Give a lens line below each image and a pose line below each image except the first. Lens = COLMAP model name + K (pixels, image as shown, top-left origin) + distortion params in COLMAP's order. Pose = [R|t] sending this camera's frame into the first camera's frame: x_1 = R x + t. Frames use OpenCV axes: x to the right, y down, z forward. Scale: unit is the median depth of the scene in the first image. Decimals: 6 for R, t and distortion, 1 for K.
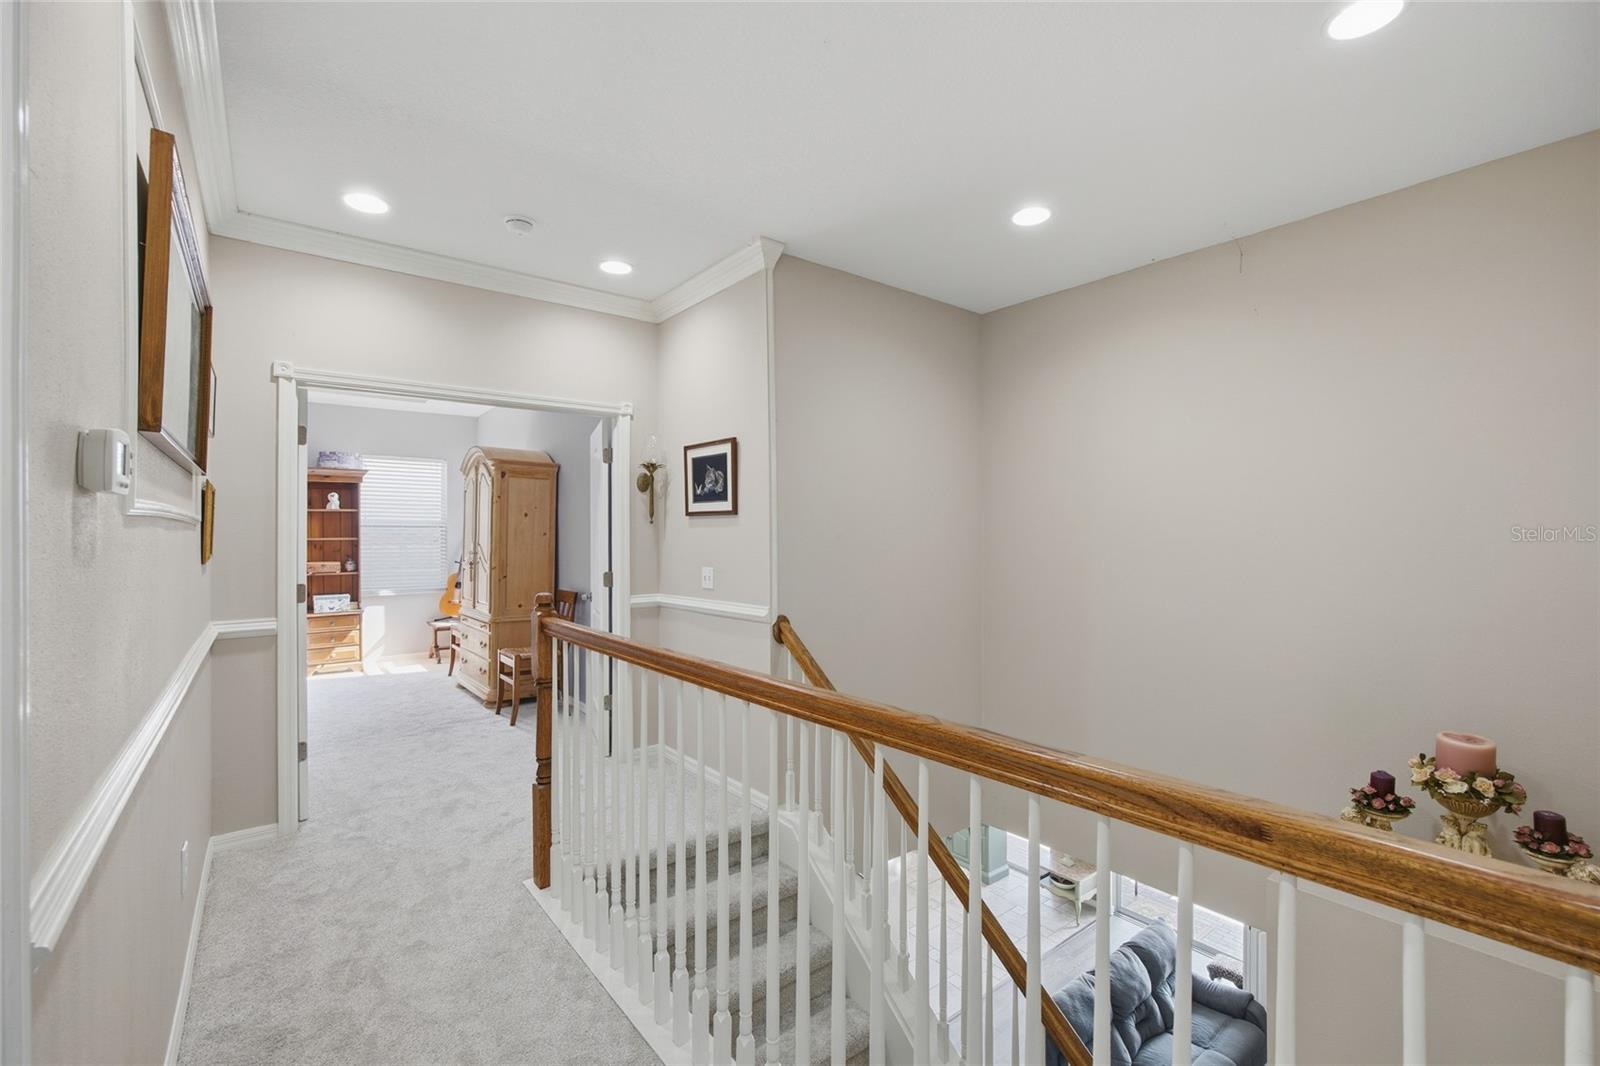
lens RADIAL K [[687.9, 0, 803.1], [0, 687.9, 534.4], [0, 0, 1]] dist [0.001740, 0.000086]
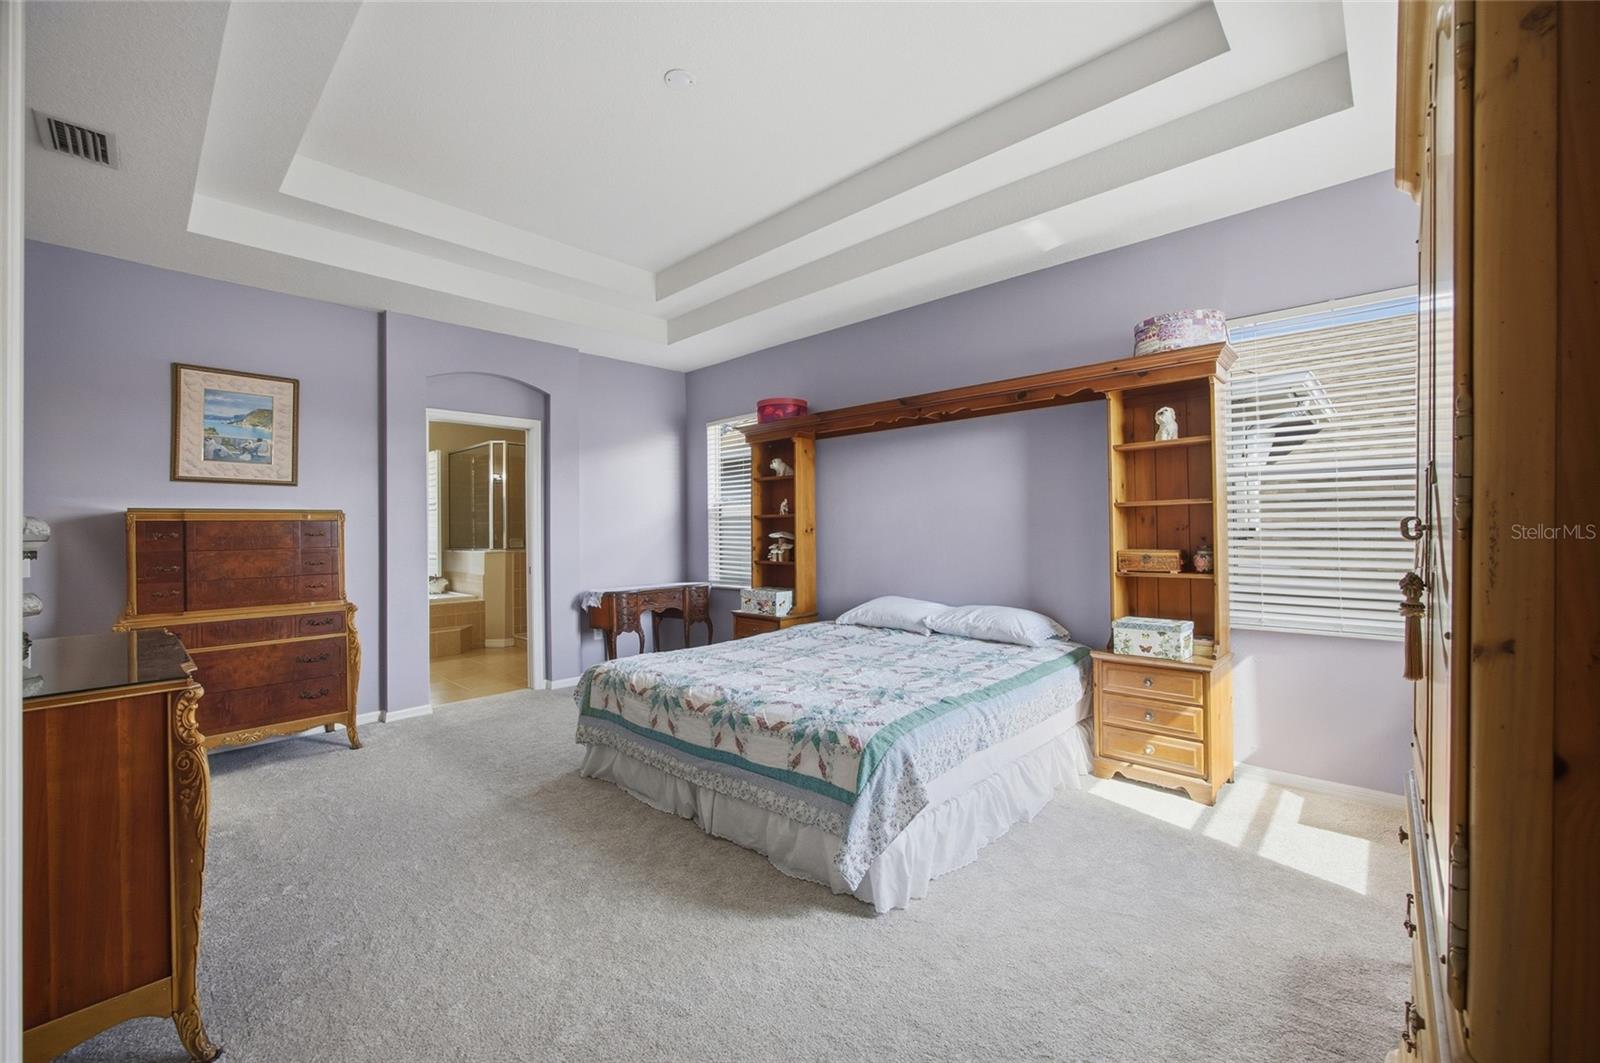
lens RADIAL K [[632.1, 0, 797.2], [0, 632.1, 521.9], [0, 0, 1]] dist [-0.003361, 0.001164]
pose [[0.146405, 0.001008, -0.989224, -0.281939], [0.013014, 0.999911, 0.002945, 0.015344], [0.989139, -0.013305, 0.146379, 0.678589]]
